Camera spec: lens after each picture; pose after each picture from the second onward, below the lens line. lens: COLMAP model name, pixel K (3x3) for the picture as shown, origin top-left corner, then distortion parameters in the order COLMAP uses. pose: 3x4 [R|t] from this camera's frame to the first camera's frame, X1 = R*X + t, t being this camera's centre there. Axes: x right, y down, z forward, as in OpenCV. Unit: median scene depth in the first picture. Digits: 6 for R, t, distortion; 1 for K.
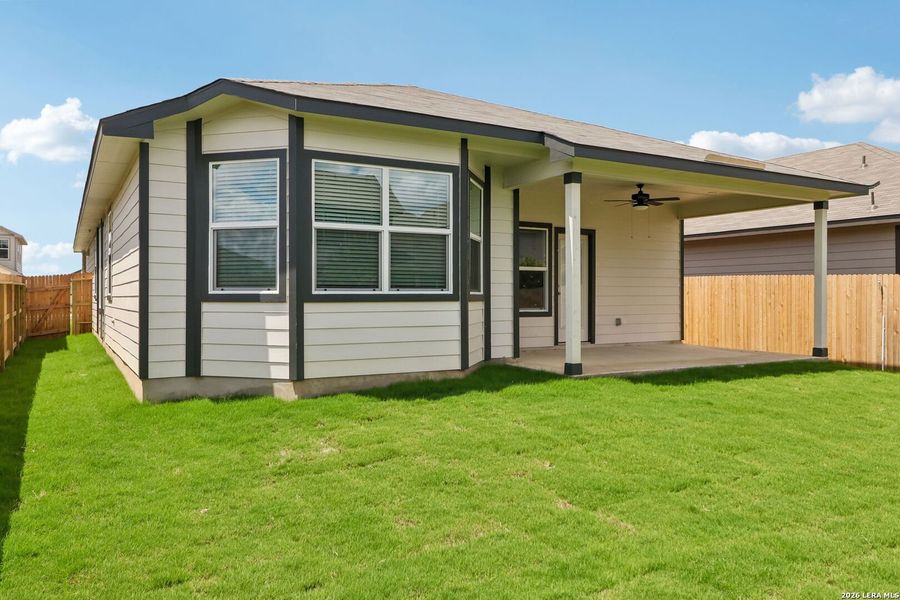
lens RADIAL K [[678.8, 0, 451.6], [0, 678.8, 290.3], [0, 0, 1]] dist [0.019036, -0.010447]
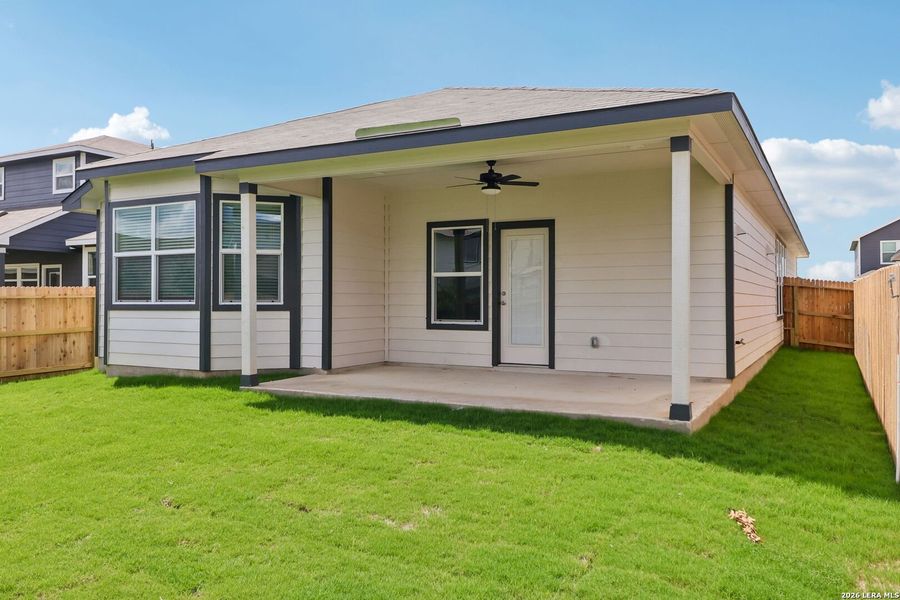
lens RADIAL K [[720.5, 0, 443.6], [0, 720.5, 283.2], [0, 0, 1]] dist [0.013309, -0.000322]
pose [[0.519567, -0.021469, -0.854160, 1.069485], [0.006069, 0.999752, -0.021437, -0.001366], [0.854408, 0.005954, 0.519568, 0.605476]]
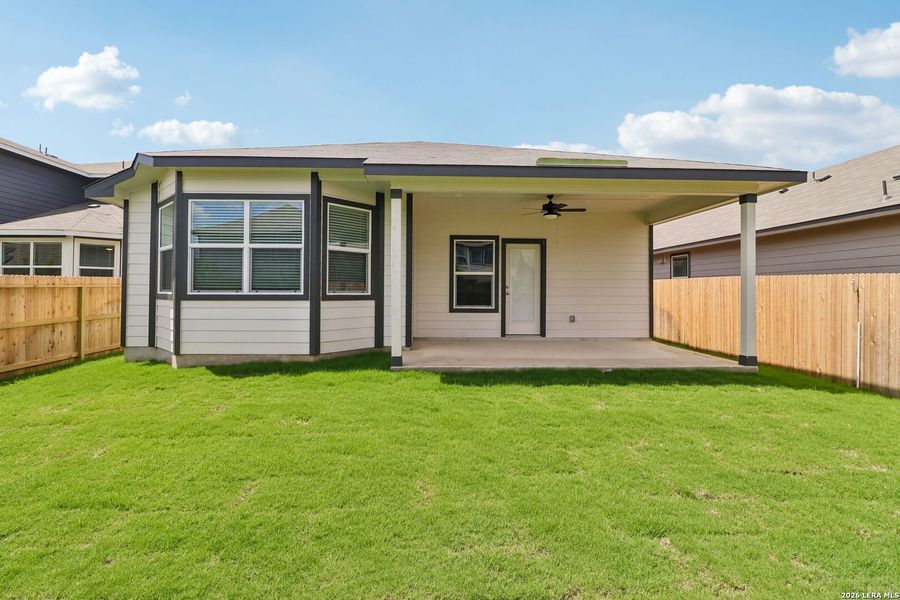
lens RADIAL K [[423.9, 0, 442.8], [0, 423.9, 281.4], [0, 0, 1]] dist [-0.002365, -0.007251]
pose [[0.881664, -0.008063, -0.471809, 0.508876], [-0.000449, 0.999839, -0.017926, -0.004505], [0.471878, 0.016017, 0.881518, 0.354756]]
